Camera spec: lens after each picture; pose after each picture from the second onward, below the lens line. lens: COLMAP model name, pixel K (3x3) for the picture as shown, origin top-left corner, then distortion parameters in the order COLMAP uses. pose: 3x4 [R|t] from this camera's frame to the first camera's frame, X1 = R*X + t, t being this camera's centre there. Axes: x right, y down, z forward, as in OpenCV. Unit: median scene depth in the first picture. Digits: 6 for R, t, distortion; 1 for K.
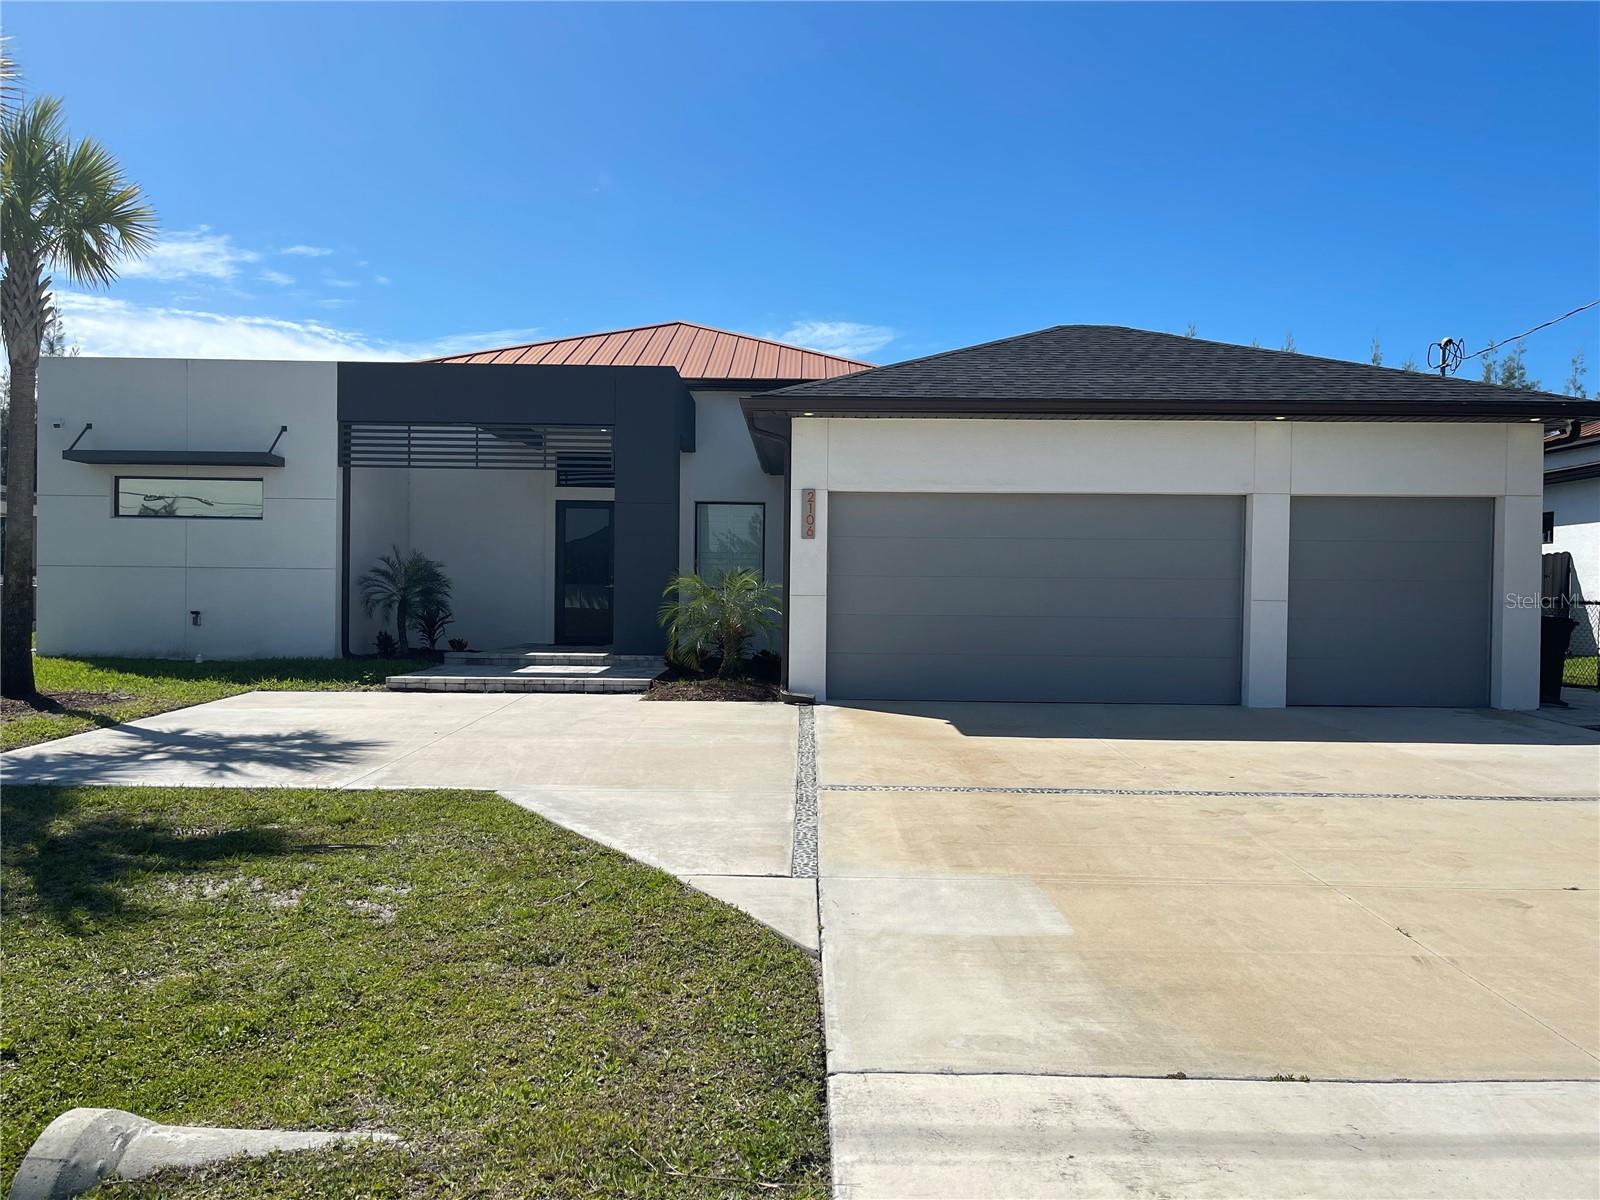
lens RADIAL K [[1153.8, 0, 810.1], [0, 1153.8, 595.6], [0, 0, 1]] dist [0.047728, -0.065685]
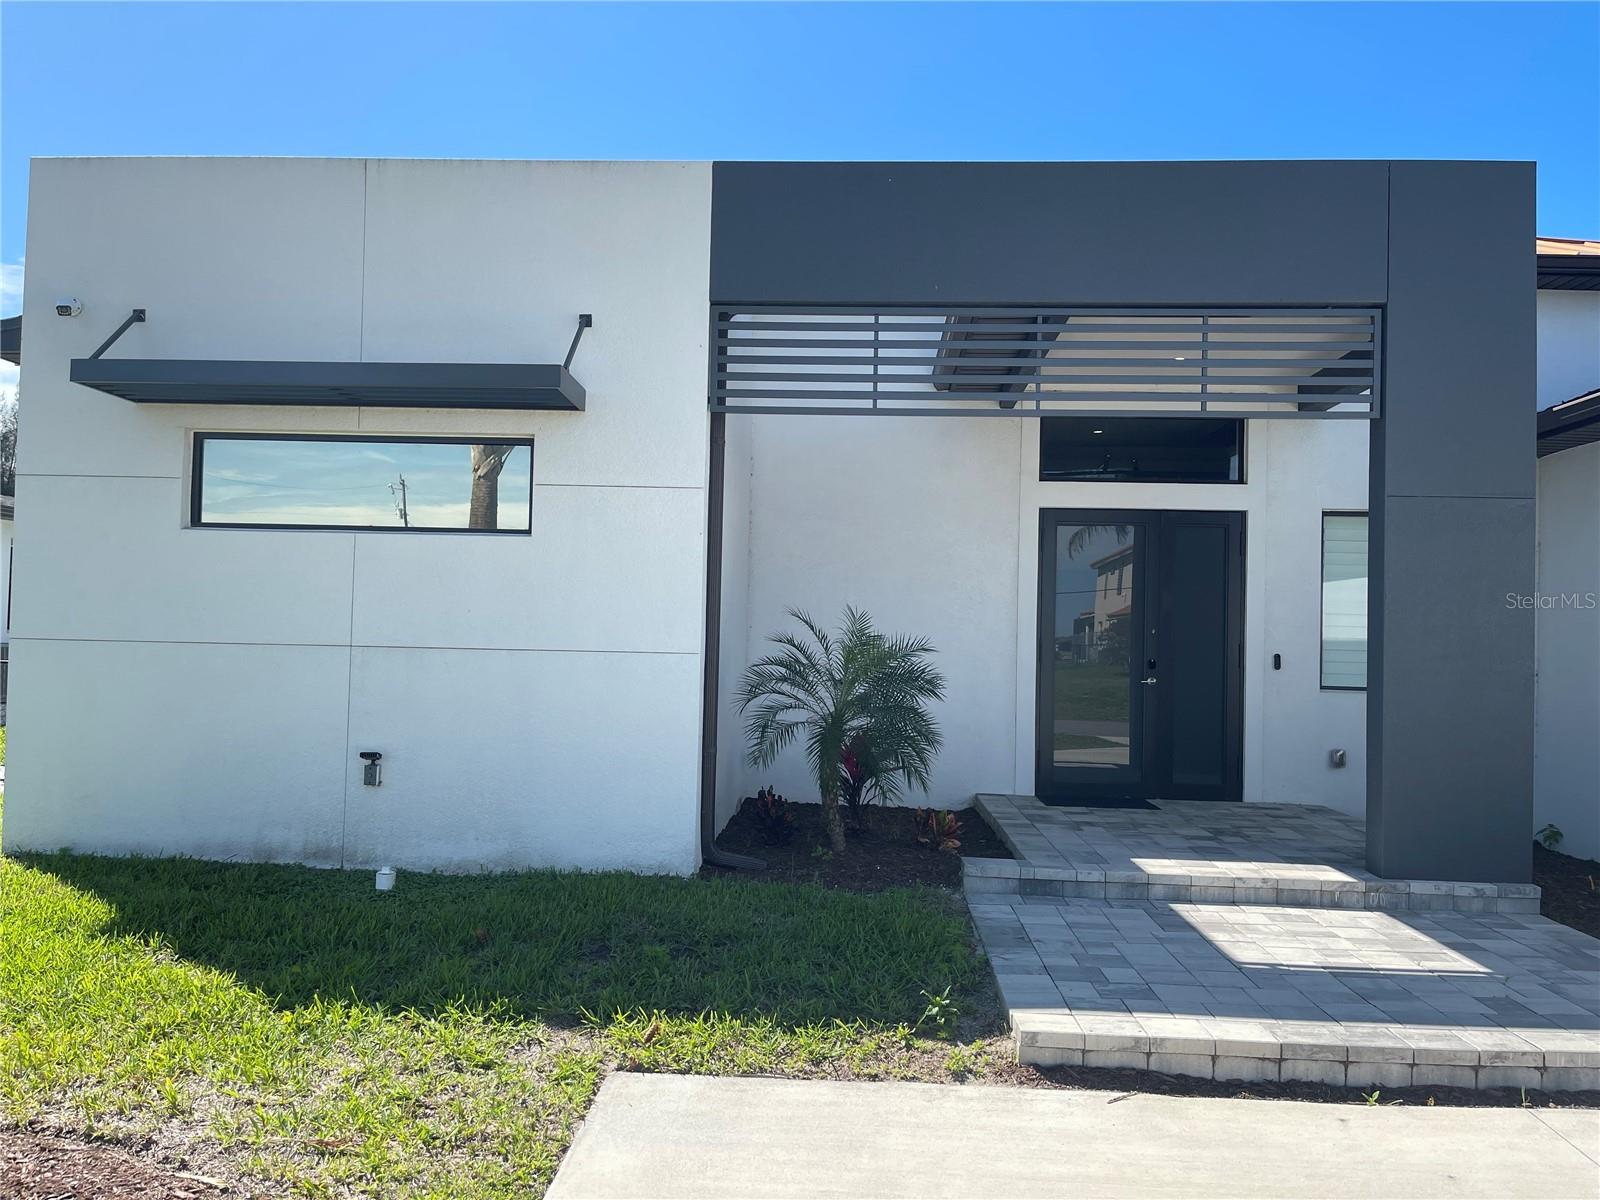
lens RADIAL K [[1153.8, 0, 806.2], [0, 1153.8, 599.1], [0, 0, 1]] dist [0.047728, -0.065685]
pose [[0.998407, 0.009394, -0.055643, -0.378261], [-0.011285, 0.999366, -0.033763, -0.031664], [0.055290, 0.034337, 0.997880, 0.637745]]
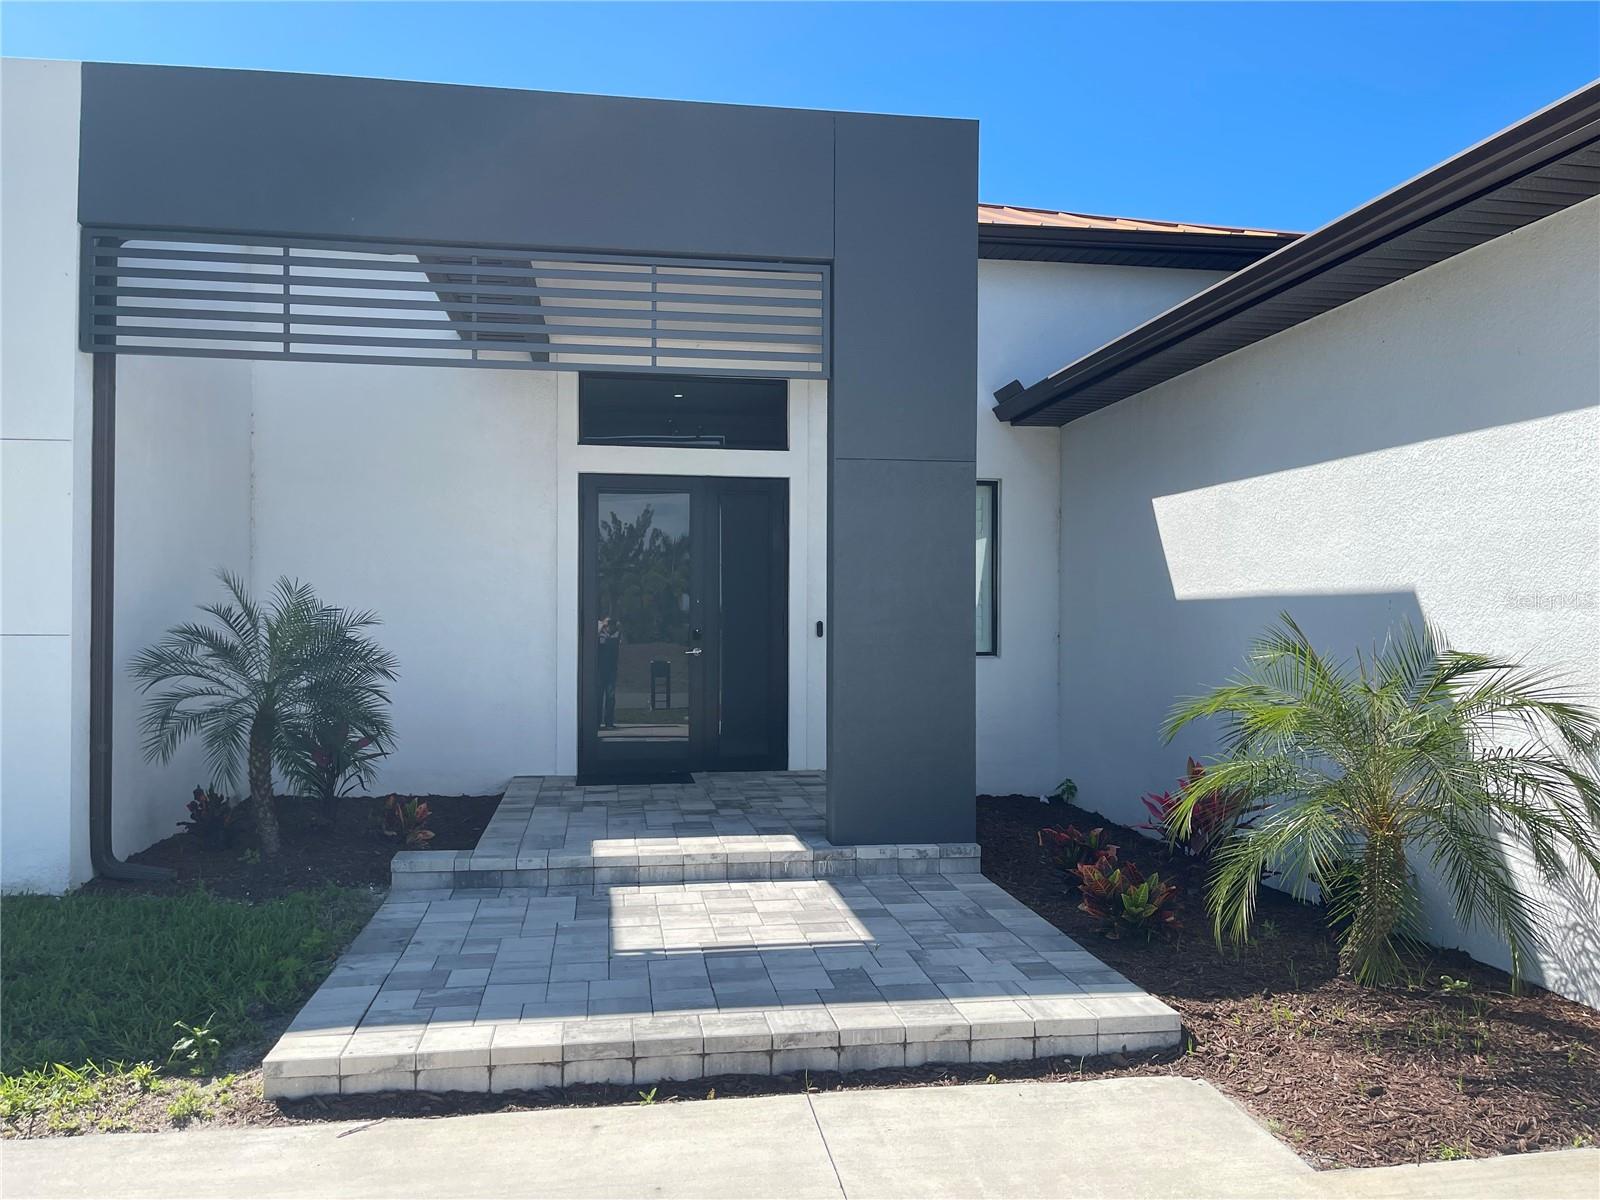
lens RADIAL K [[1153.8, 0, 791.8], [0, 1153.8, 603.0], [0, 0, 1]] dist [0.047728, -0.065685]
pose [[0.988615, -0.006254, 0.150340, -0.264806], [0.007714, 0.999929, -0.009127, -0.030387], [-0.150272, 0.010183, 0.988592, 0.666032]]
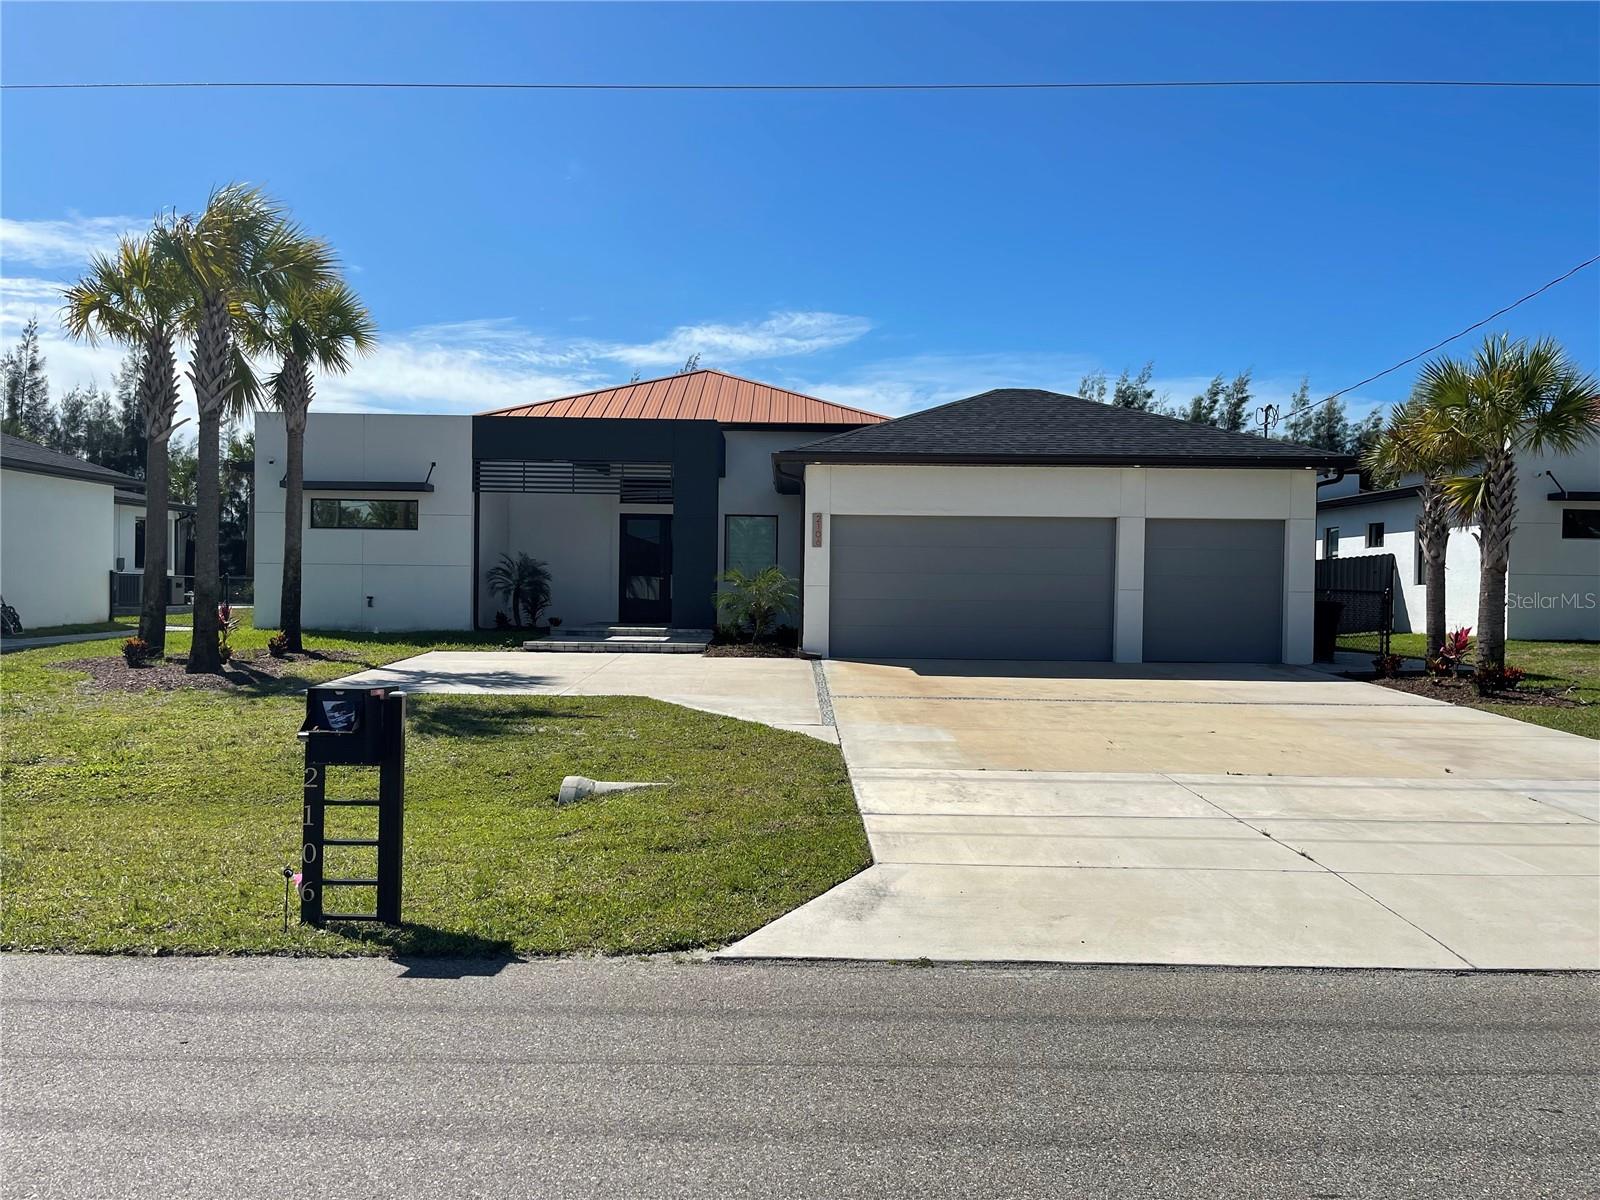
lens RADIAL K [[1153.8, 0, 792.7], [0, 1153.8, 612.9], [0, 0, 1]] dist [0.047728, -0.065685]
pose [[0.999987, 0.001684, 0.004899, -0.035190], [-0.001794, 0.999746, 0.022446, 0.001275], [-0.004860, -0.022455, 0.999736, -0.416322]]
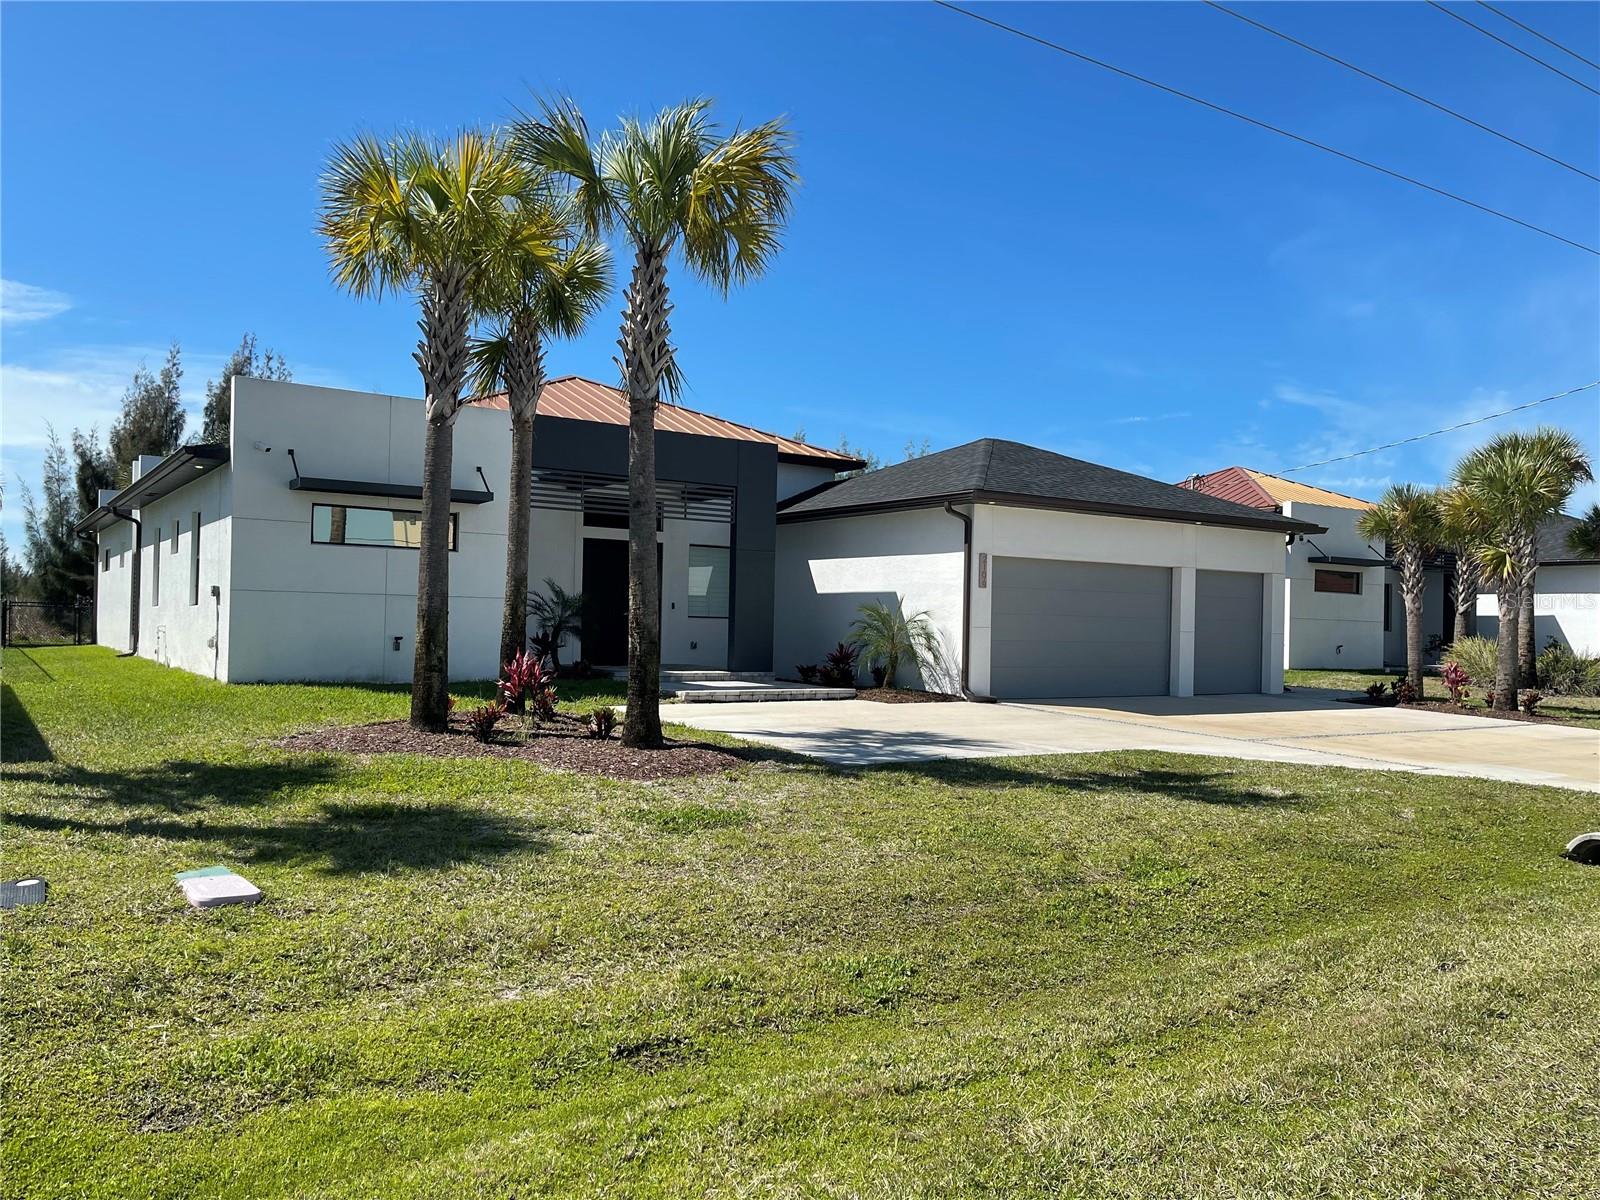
lens RADIAL K [[1217.5, 0, 784.7], [0, 1217.5, 592.7], [0, 0, 1]] dist [0.040262, 0.003414]
pose [[0.828156, 0.021752, 0.560076, -0.930330], [-0.008852, 0.999630, -0.025734, -0.001036], [-0.560428, 0.016354, 0.828041, -0.114452]]
